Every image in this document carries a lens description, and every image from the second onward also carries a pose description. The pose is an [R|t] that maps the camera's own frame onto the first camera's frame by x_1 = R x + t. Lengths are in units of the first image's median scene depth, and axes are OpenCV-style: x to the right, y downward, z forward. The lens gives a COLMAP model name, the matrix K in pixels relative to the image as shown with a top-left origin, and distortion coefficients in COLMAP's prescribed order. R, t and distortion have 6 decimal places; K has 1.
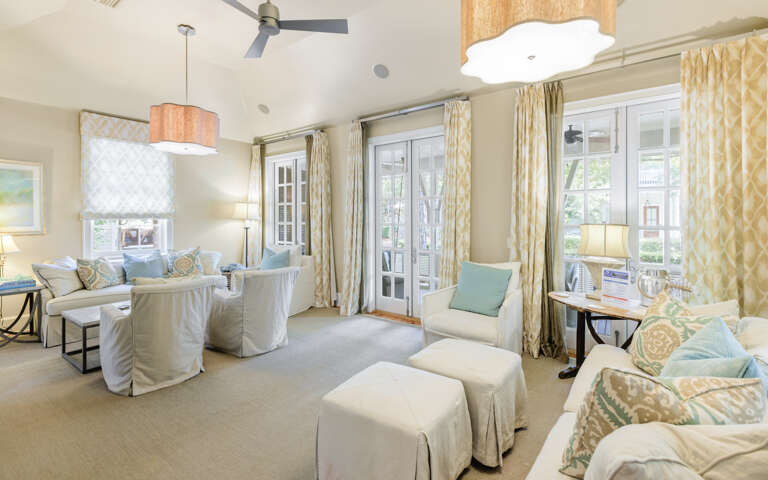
lens RADIAL K [[355.0, 0, 384.0], [0, 355.0, 224.1], [0, 0, 1]] dist [-0.002871, -0.000564]
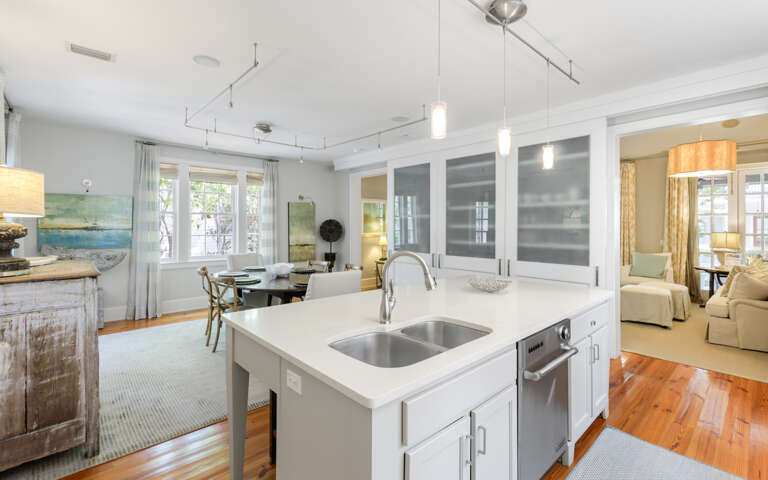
lens RADIAL K [[353.6, 0, 383.8], [0, 353.6, 227.2], [0, 0, 1]] dist [0.000929, 0.000168]
pose [[0.983147, 0.005537, -0.182735, -0.770255], [-0.008611, 0.999834, -0.016030, 0.016515], [0.182616, 0.017334, 0.983031, -1.115902]]
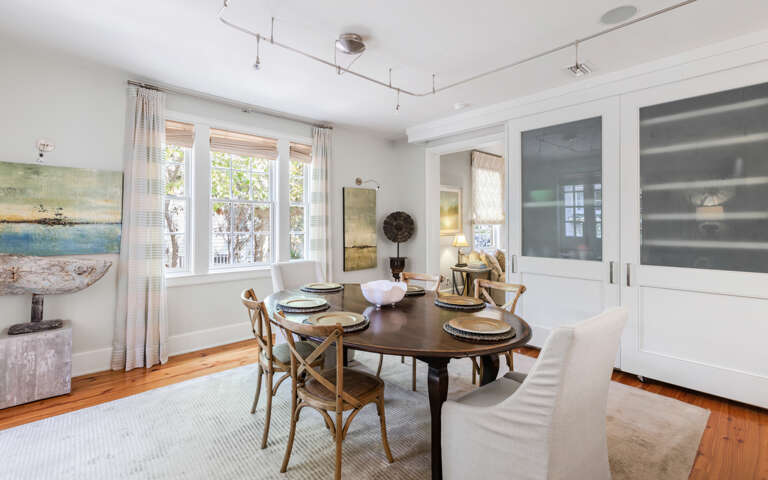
lens RADIAL K [[355.0, 0, 384.0], [0, 355.0, 224.1], [0, 0, 1]] dist [-0.002871, -0.000564]
pose [[0.984099, 0.002558, -0.177602, -1.211525], [-0.006745, 0.999713, -0.022978, 0.028171], [0.177493, 0.023811, 0.983834, -0.667380]]
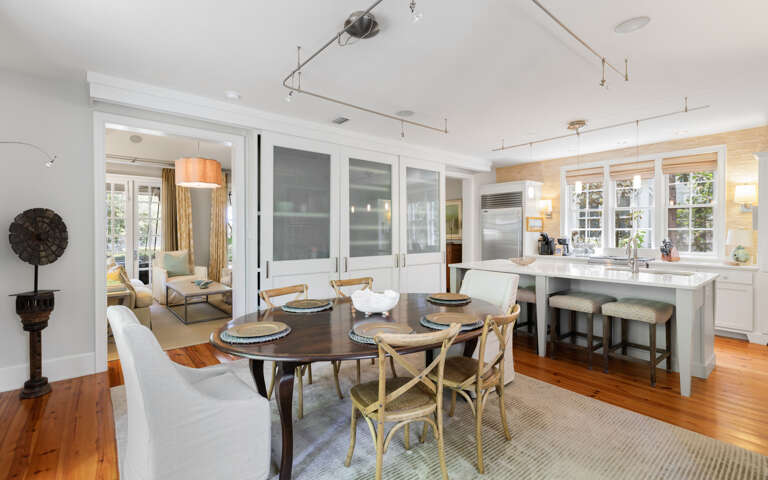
lens RADIAL K [[344.9, 0, 384.0], [0, 344.9, 240.0], [0, 0, 1]] dist [-0.000303, -0.000077]
pose [[0.232358, -0.021541, 0.972392, -1.955425], [0.016719, 0.999695, 0.018151, 0.015078], [-0.972487, 0.012040, 0.232647, -0.182182]]
